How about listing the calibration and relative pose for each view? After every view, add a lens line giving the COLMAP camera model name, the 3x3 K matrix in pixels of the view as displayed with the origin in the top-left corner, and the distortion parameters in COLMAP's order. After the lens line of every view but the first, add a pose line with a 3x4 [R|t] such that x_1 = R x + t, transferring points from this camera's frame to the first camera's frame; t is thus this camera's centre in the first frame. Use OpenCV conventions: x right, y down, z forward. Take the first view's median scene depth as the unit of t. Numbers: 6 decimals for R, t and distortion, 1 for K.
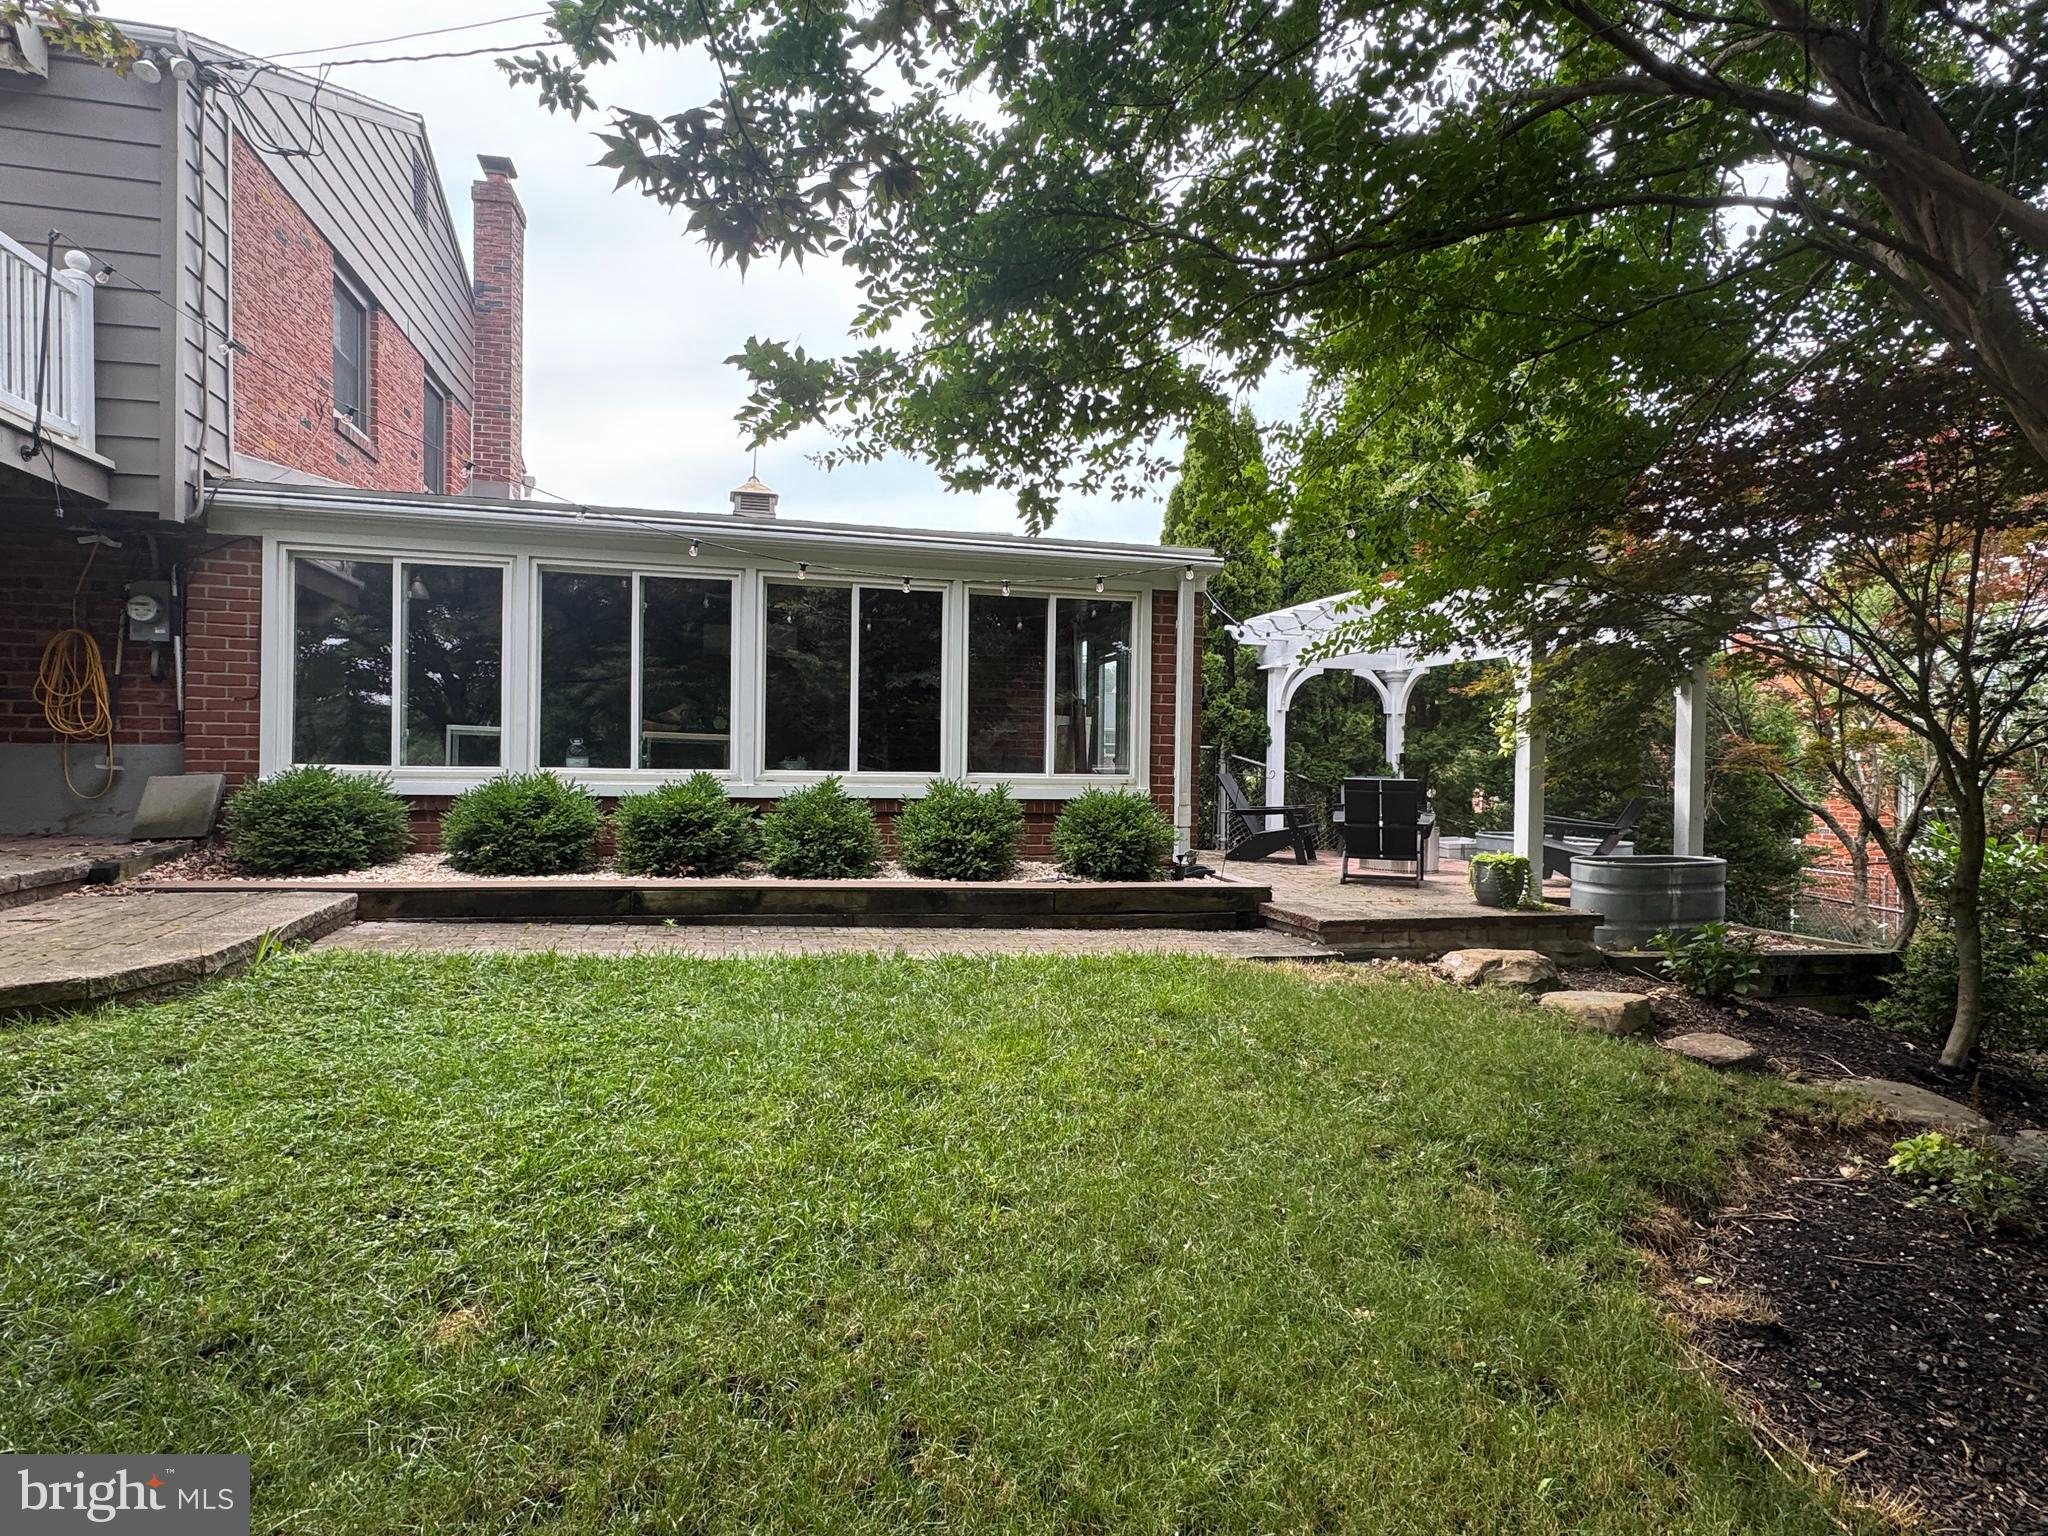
lens RADIAL K [[1049.6, 0, 1017.0], [0, 1049.6, 774.8], [0, 0, 1]] dist [0.001683, 0.000173]
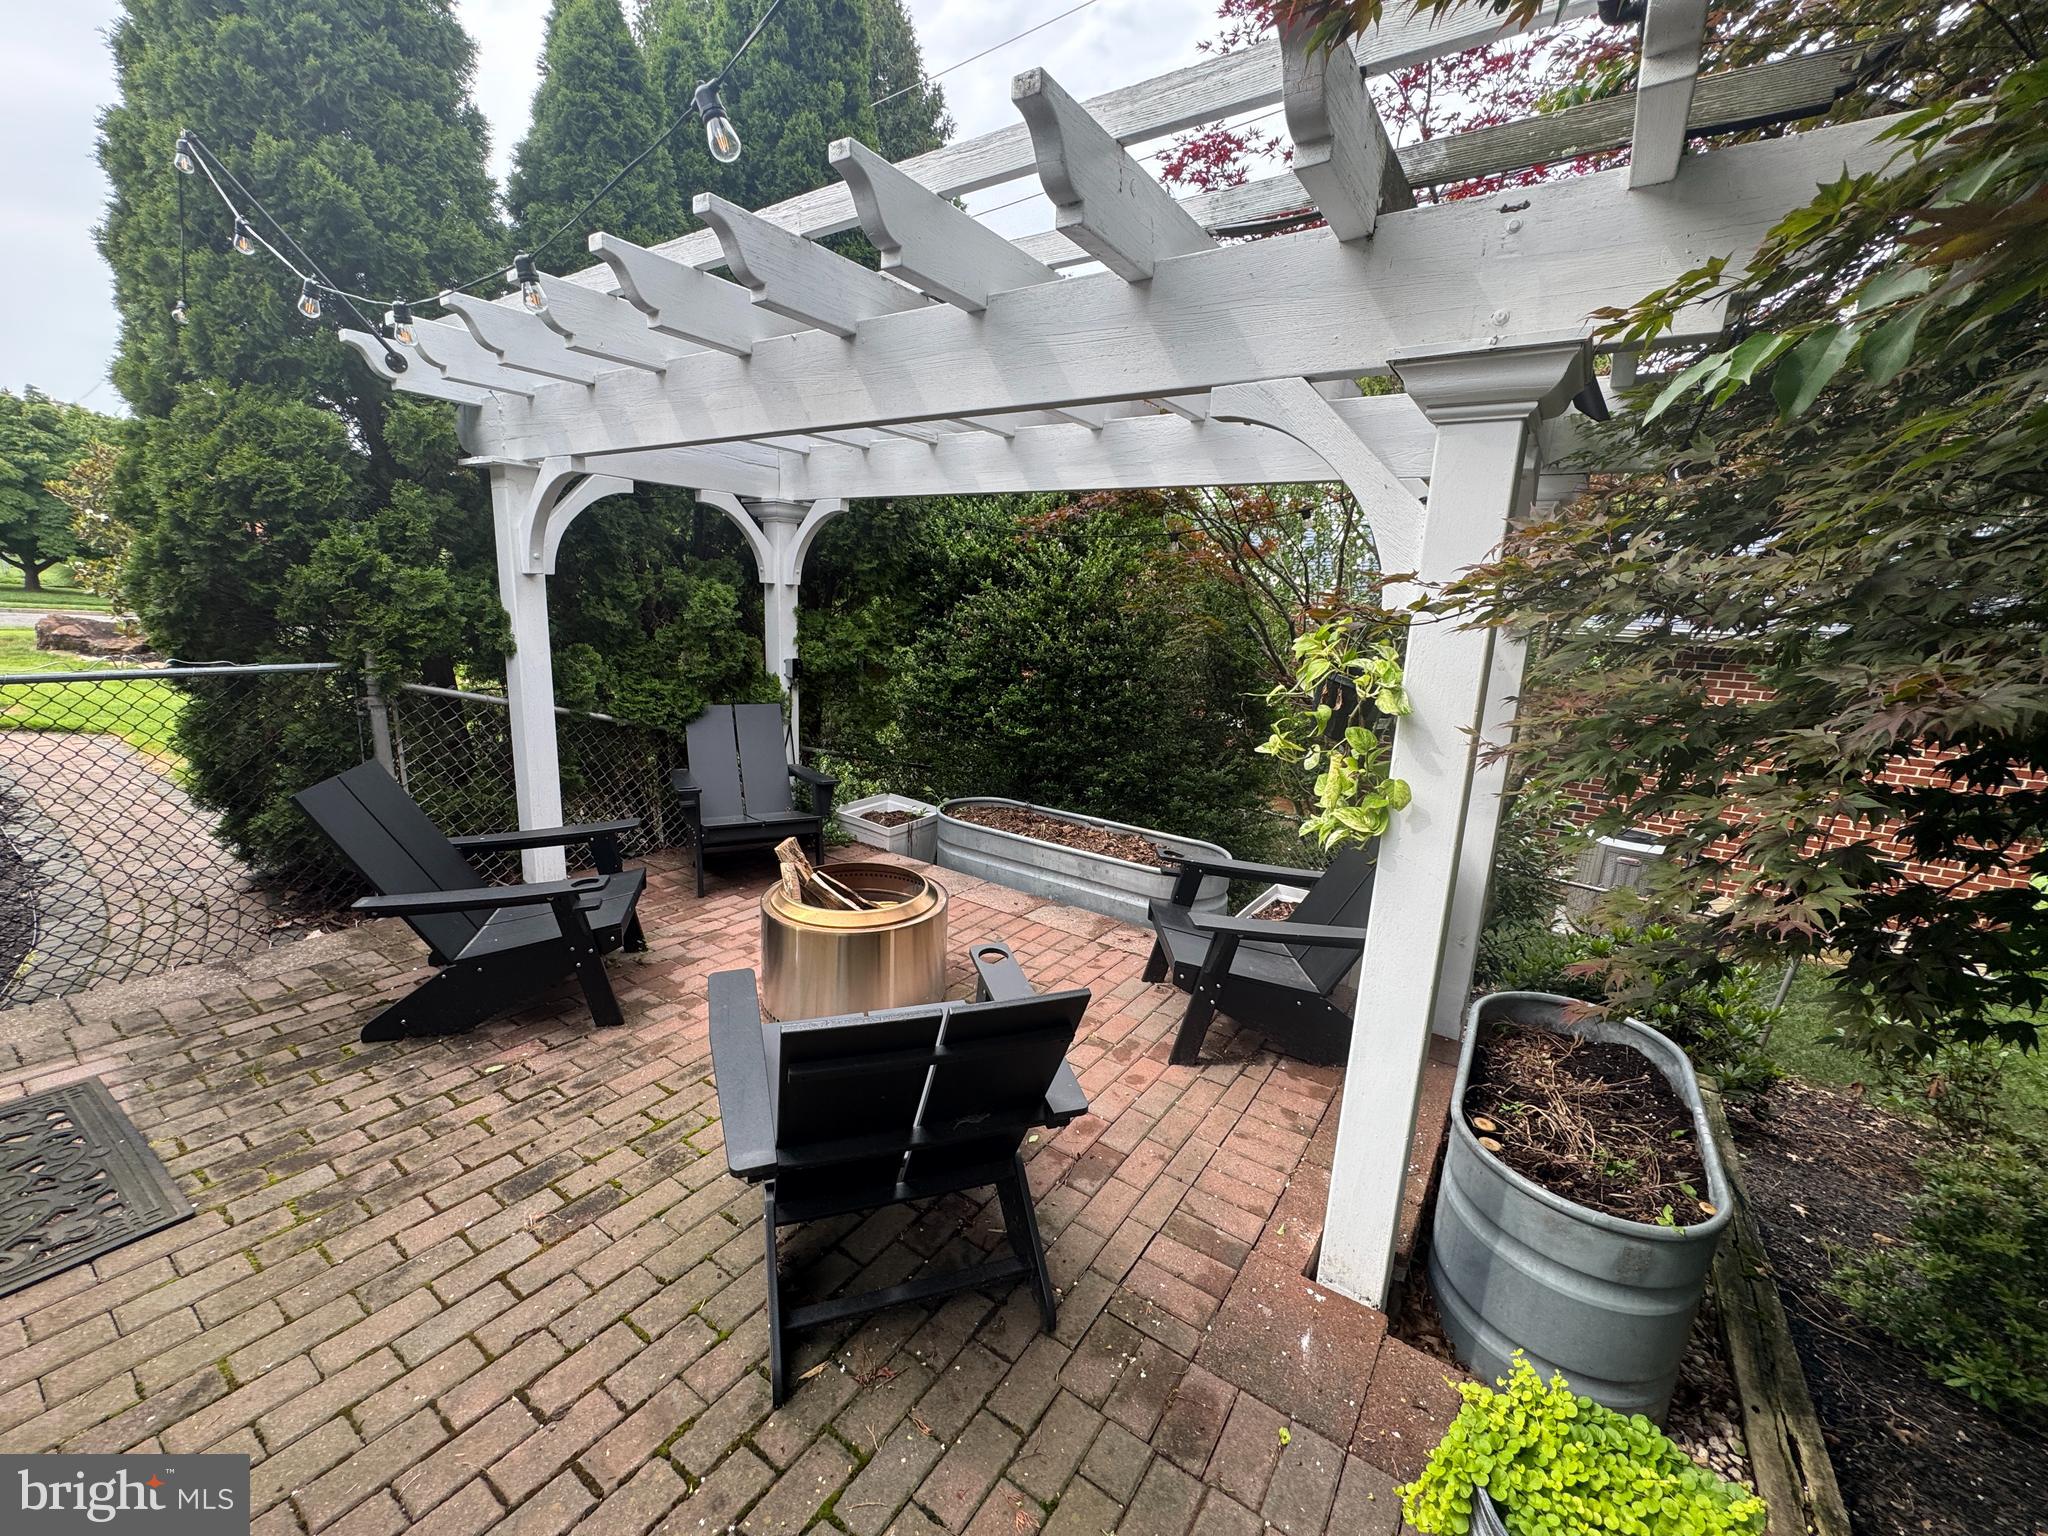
lens RADIAL K [[819.4, 0, 1020.2], [0, 819.4, 770.8], [0, 0, 1]] dist [-0.000130, 0.000025]
pose [[0.763292, -0.115971, 0.635560, 0.179294], [-0.037743, 0.974072, 0.223068, -0.064092], [-0.644951, -0.194254, 0.739124, 0.602309]]
